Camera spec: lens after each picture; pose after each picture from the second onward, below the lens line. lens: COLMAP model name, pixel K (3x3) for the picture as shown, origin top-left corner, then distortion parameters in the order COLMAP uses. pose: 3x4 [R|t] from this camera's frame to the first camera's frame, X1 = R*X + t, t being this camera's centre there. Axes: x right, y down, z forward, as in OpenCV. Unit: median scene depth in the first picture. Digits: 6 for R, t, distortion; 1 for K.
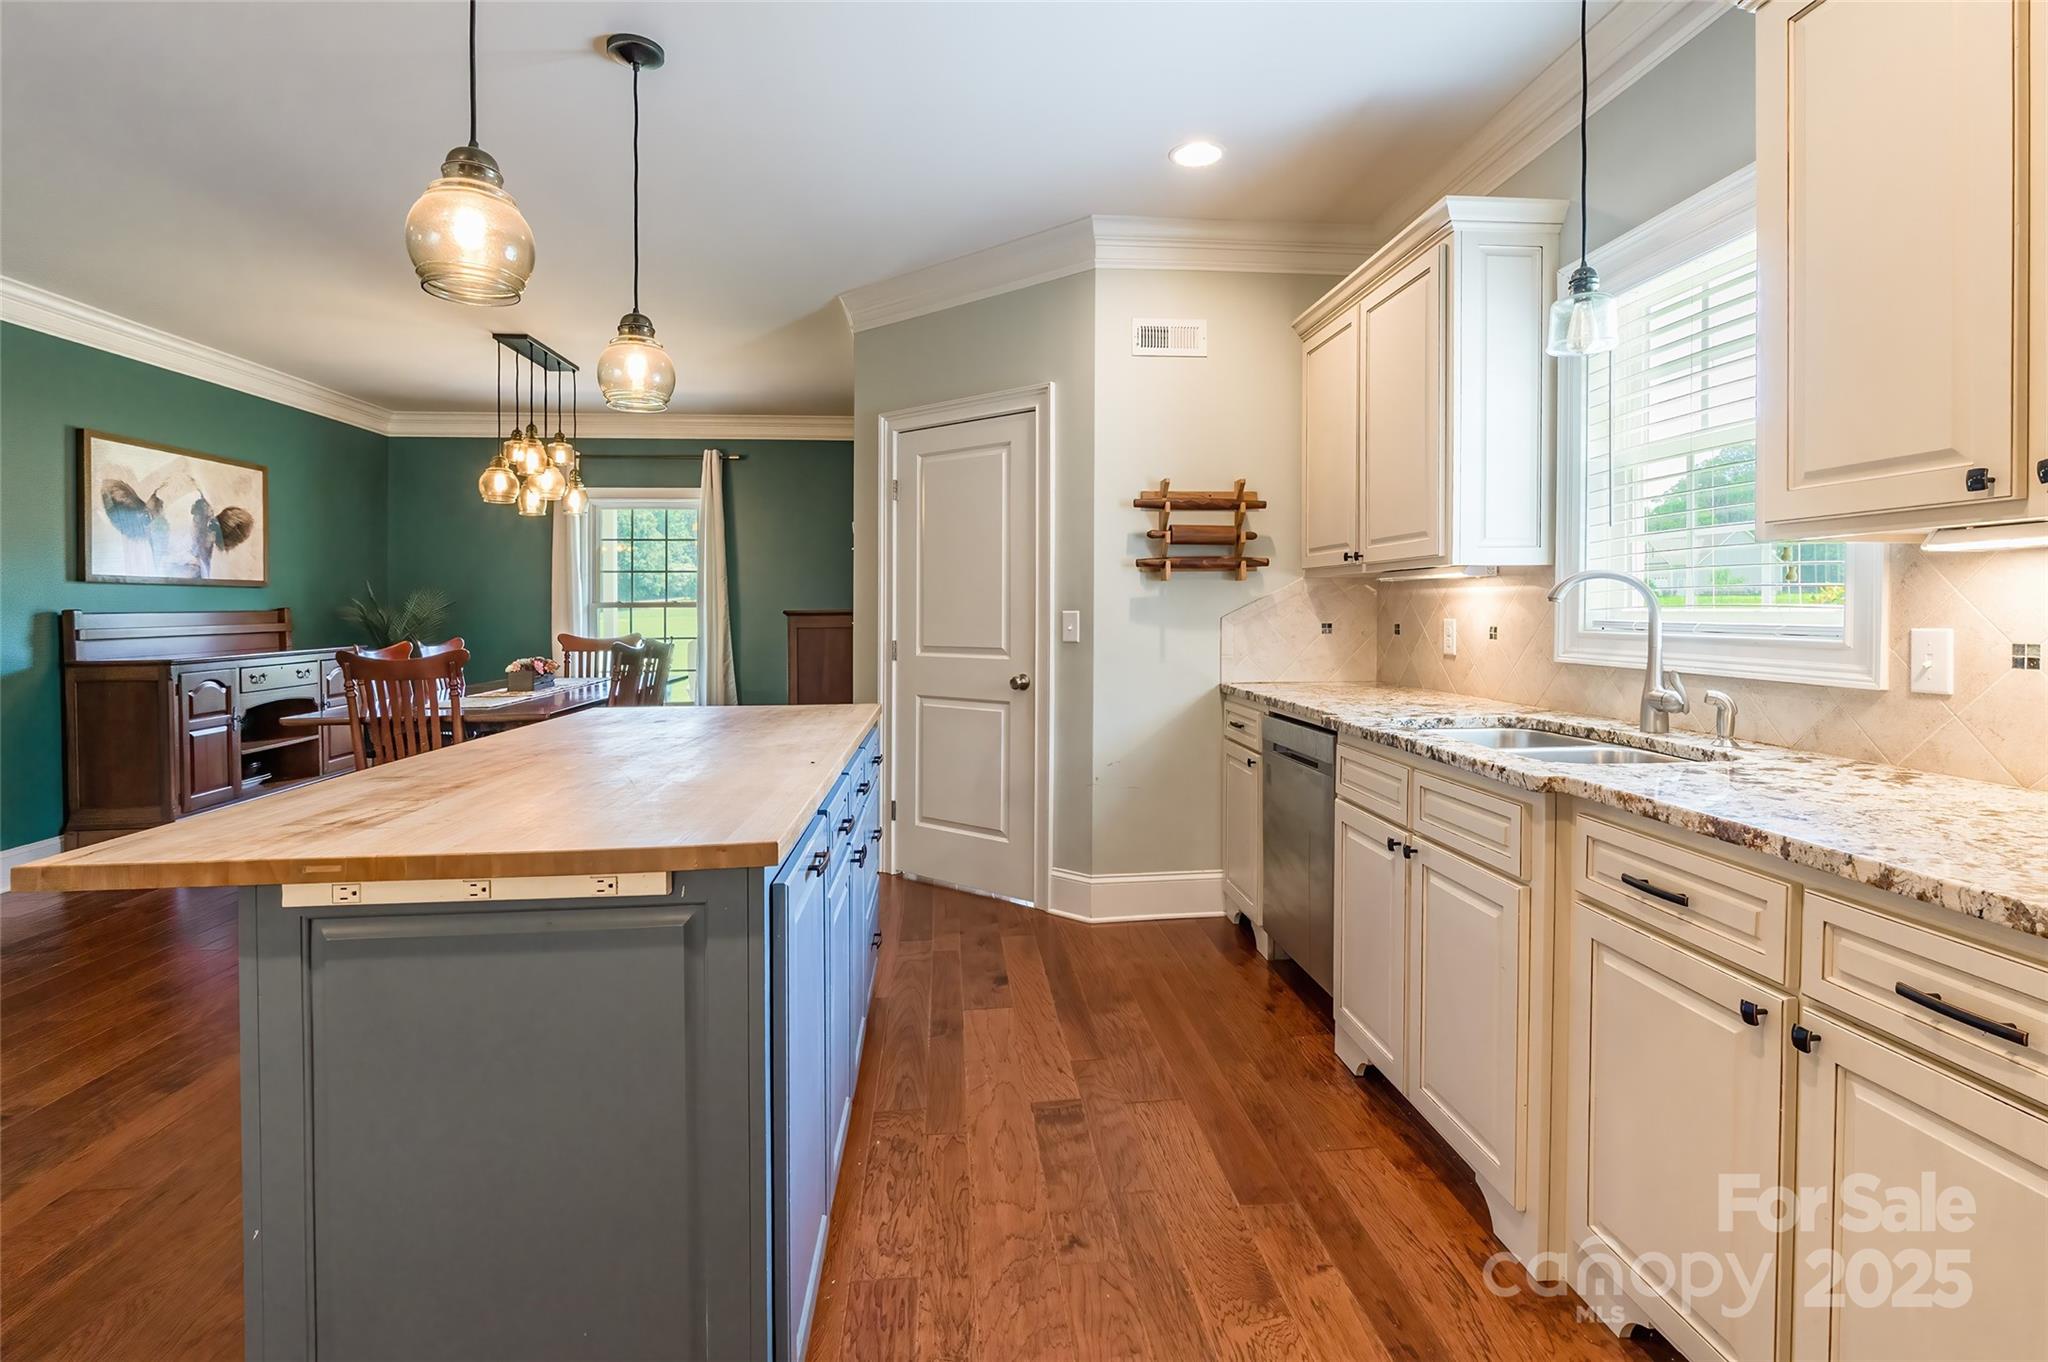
lens RADIAL K [[923.2, 0, 1020.3], [0, 923.2, 610.8], [0, 0, 1]] dist [0.001938, 0.000849]
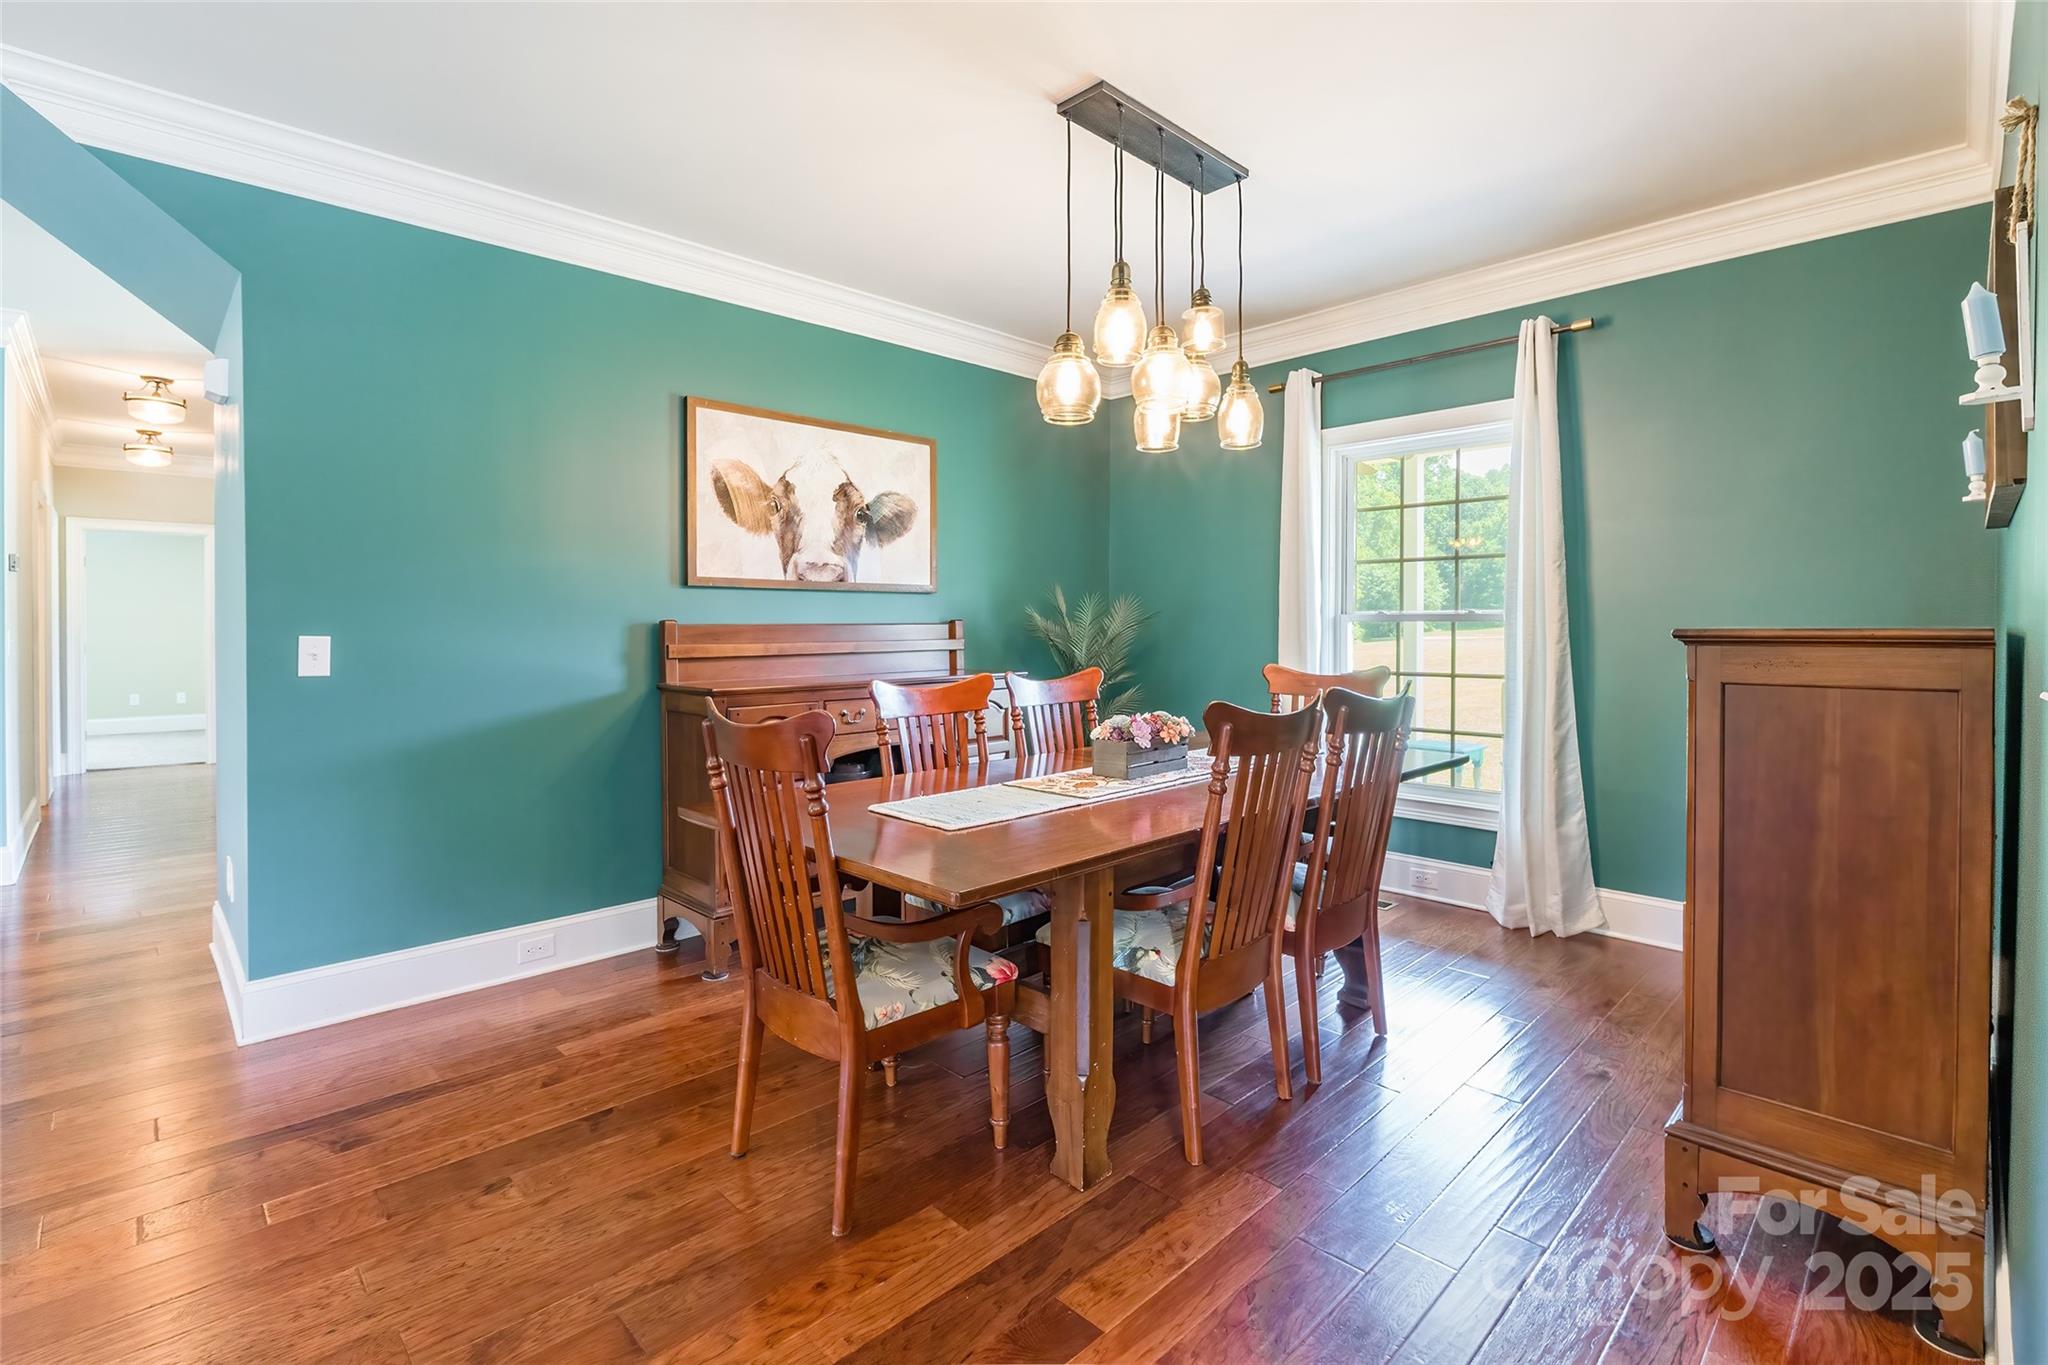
lens RADIAL K [[937.1, 0, 1100.3], [0, 937.1, 636.6], [0, 0, 1]] dist [-0.002405, -0.000094]
pose [[0.669844, 0.014812, -0.742354, -0.143301], [-0.007420, 0.999885, 0.013256, -0.000518], [0.742465, -0.003371, 0.669876, 0.636000]]
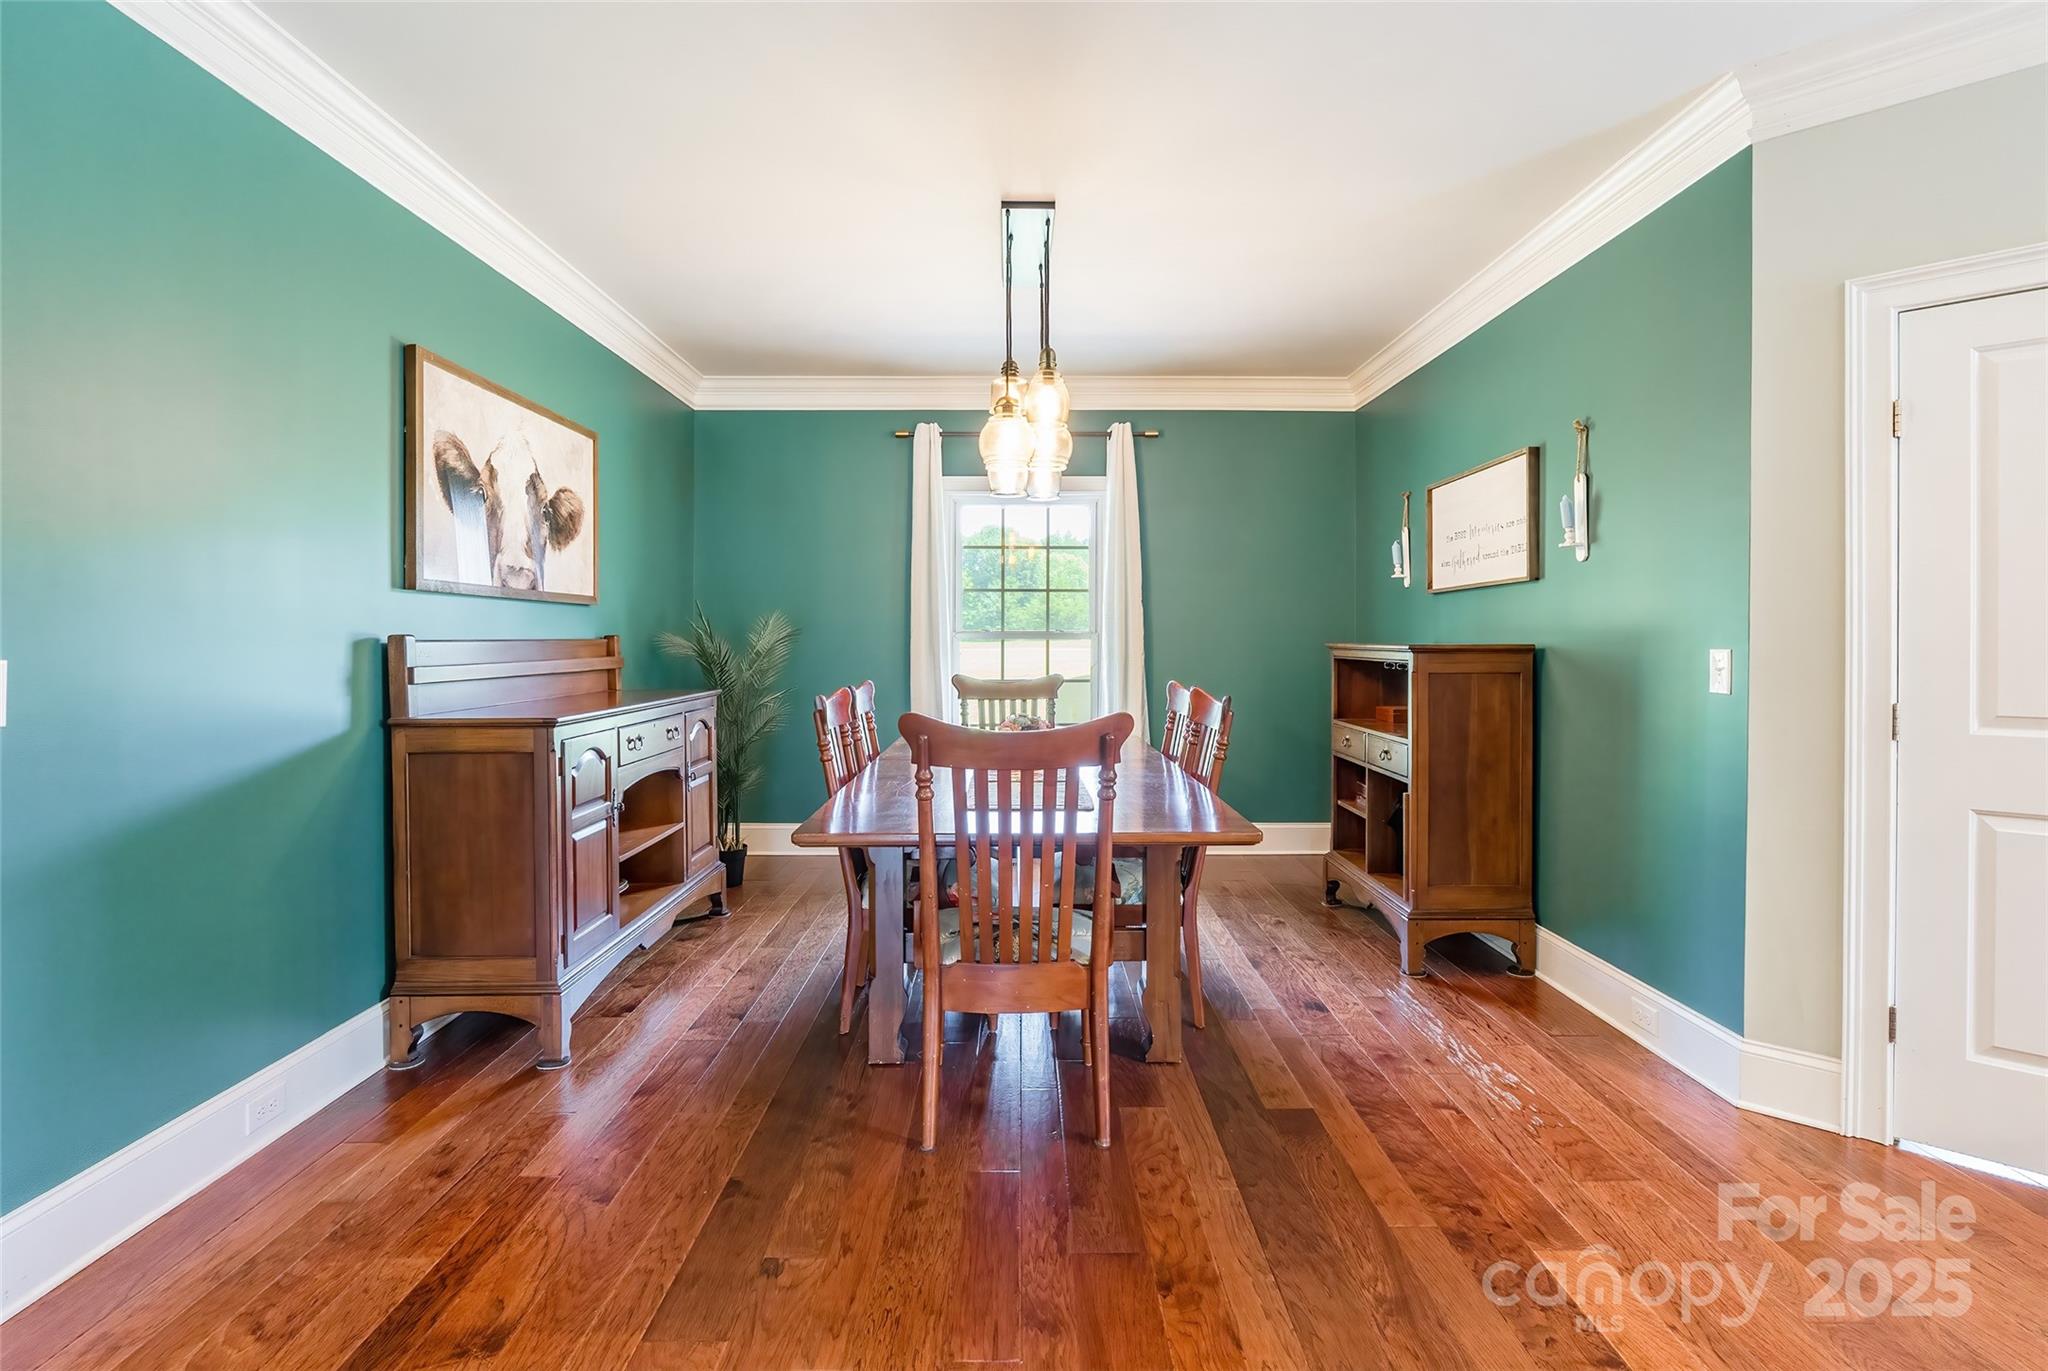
lens RADIAL K [[927.2, 0, 1020.2], [0, 927.2, 641.7], [0, 0, 1]] dist [-0.004284, -0.000297]
pose [[0.997421, 0.007373, -0.071400, -0.494355], [-0.007588, 0.999967, -0.002734, 0.001632], [0.071378, 0.003269, 0.997444, 0.360066]]
